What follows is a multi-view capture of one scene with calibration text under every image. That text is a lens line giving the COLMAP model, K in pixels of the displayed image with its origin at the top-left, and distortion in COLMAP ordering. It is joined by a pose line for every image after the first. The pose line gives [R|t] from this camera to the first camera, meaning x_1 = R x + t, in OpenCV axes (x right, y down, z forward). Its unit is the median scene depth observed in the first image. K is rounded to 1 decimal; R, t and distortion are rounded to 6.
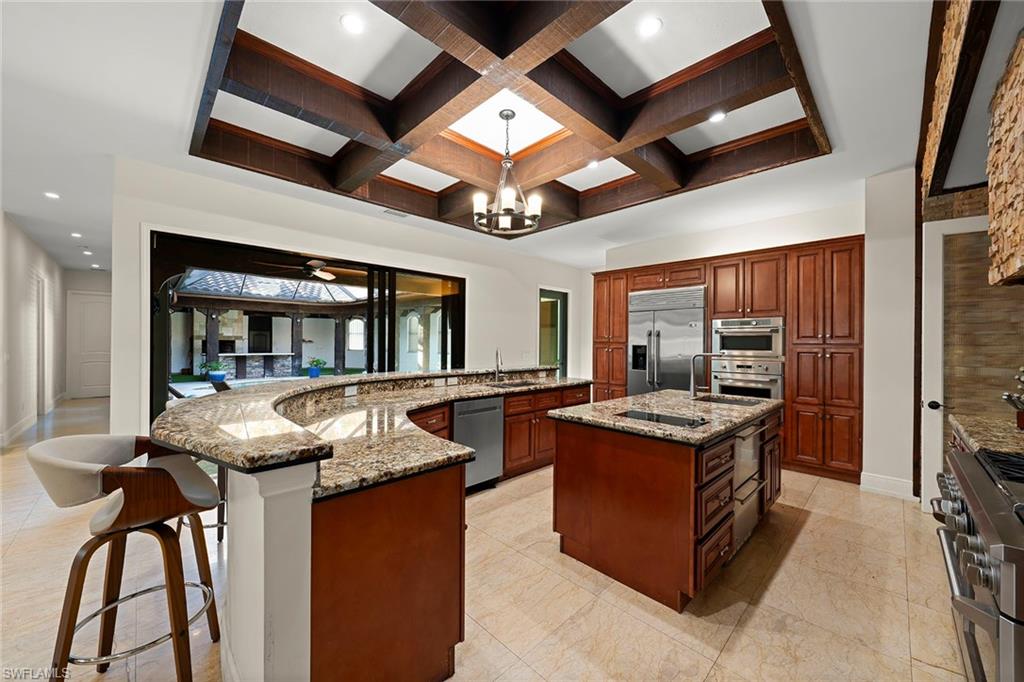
lens RADIAL K [[378.2, 0, 512.0], [0, 378.2, 341.0], [0, 0, 1]] dist [0.001292, 0.000120]
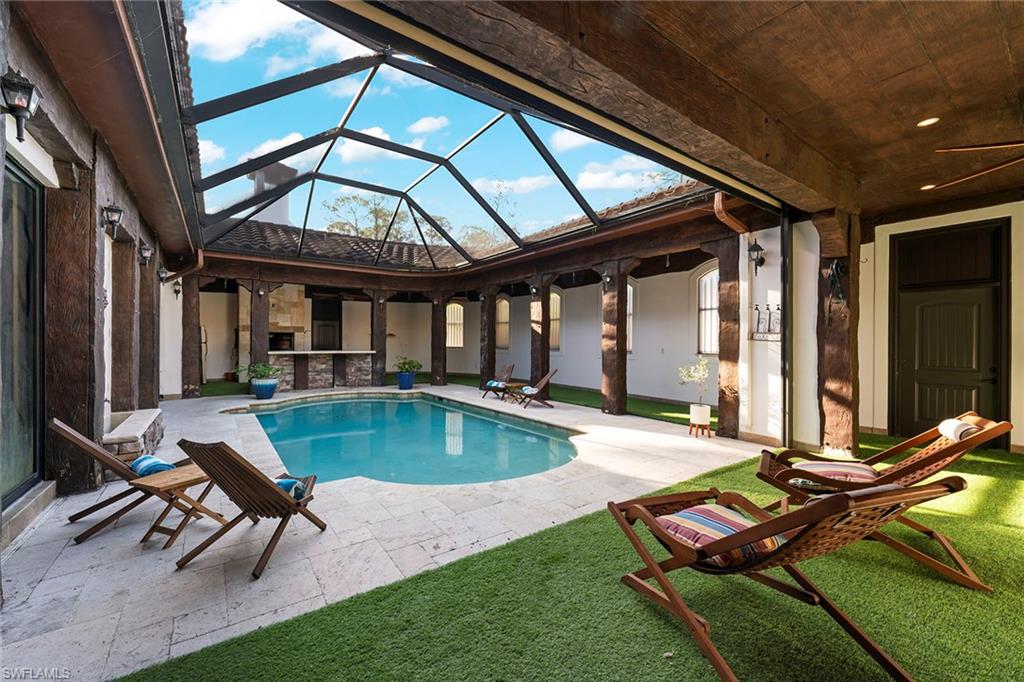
lens RADIAL K [[378.2, 0, 512.0], [0, 378.2, 341.0], [0, 0, 1]] dist [0.001292, 0.000120]
pose [[0.992472, -0.001628, -0.122460, -0.252798], [0.001615, 0.999999, -0.000207, 0.015005], [0.122460, 0.000007, 0.992473, 0.364987]]
